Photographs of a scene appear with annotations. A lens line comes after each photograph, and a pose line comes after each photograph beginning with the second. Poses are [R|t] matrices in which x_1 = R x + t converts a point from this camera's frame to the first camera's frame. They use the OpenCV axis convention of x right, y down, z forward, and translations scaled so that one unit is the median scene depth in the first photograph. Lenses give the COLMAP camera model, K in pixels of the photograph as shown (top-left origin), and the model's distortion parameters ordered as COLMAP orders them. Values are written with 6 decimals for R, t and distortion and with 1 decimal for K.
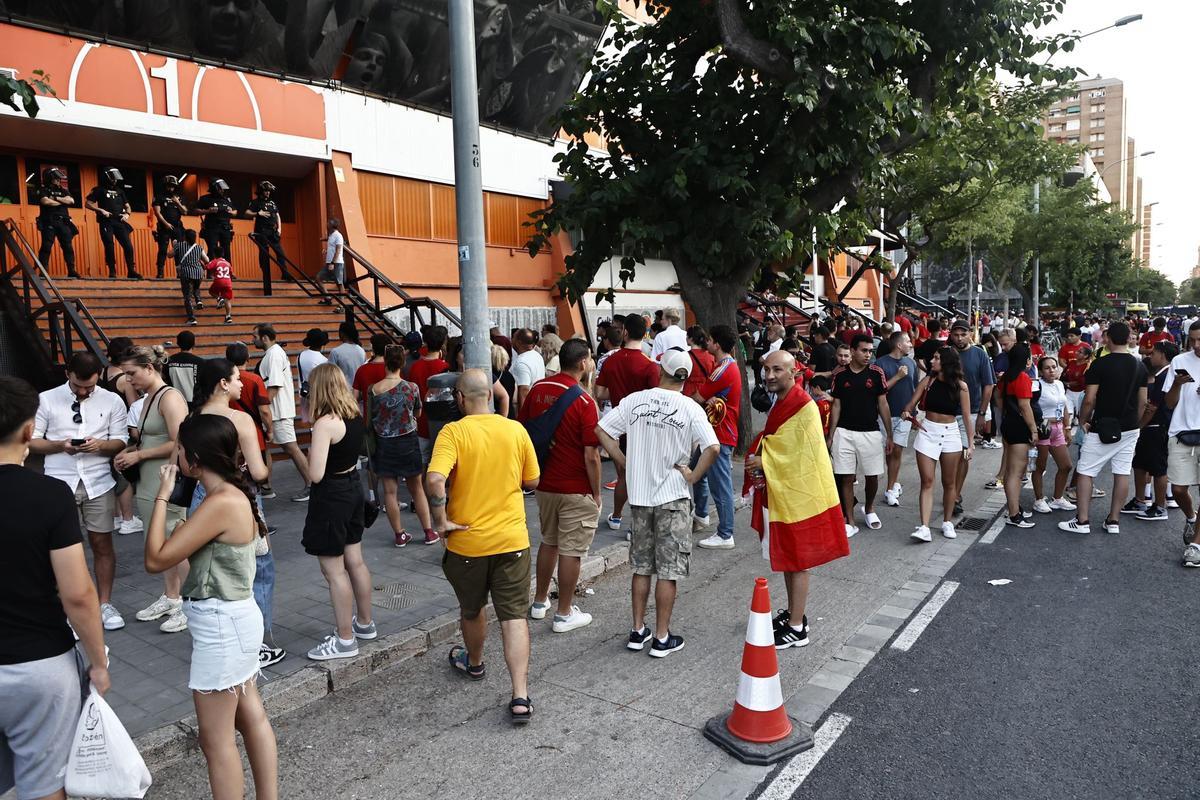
lens RADIAL K [[919.2, 0, 600.0], [0, 919.2, 400.0], [0, 0, 1]] dist [-0.077578, 0.037099]
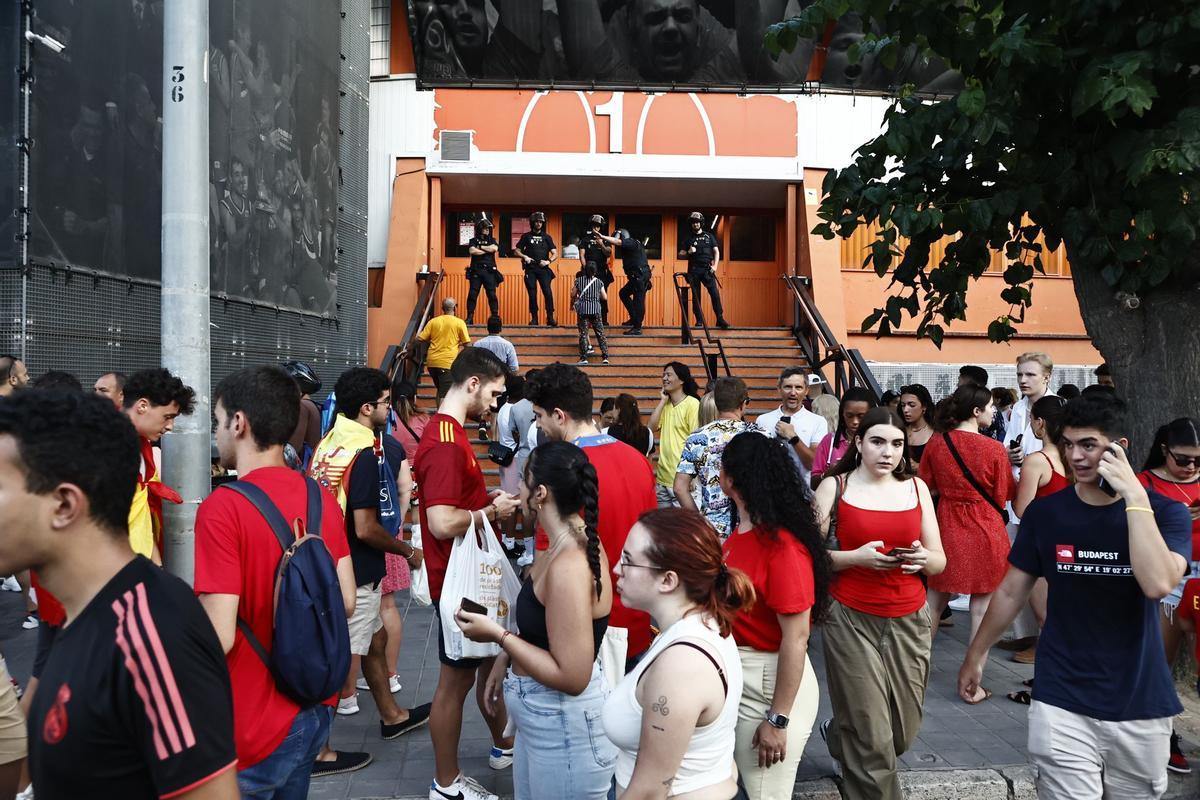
lens RADIAL K [[919.2, 0, 600.0], [0, 919.2, 400.0], [0, 0, 1]] dist [-0.077578, 0.037099]
pose [[0.641331, 0.033919, -0.766514, 0.248263], [-0.091341, 0.995293, -0.032381, -0.029016], [0.761808, 0.090781, 0.641410, 0.404256]]
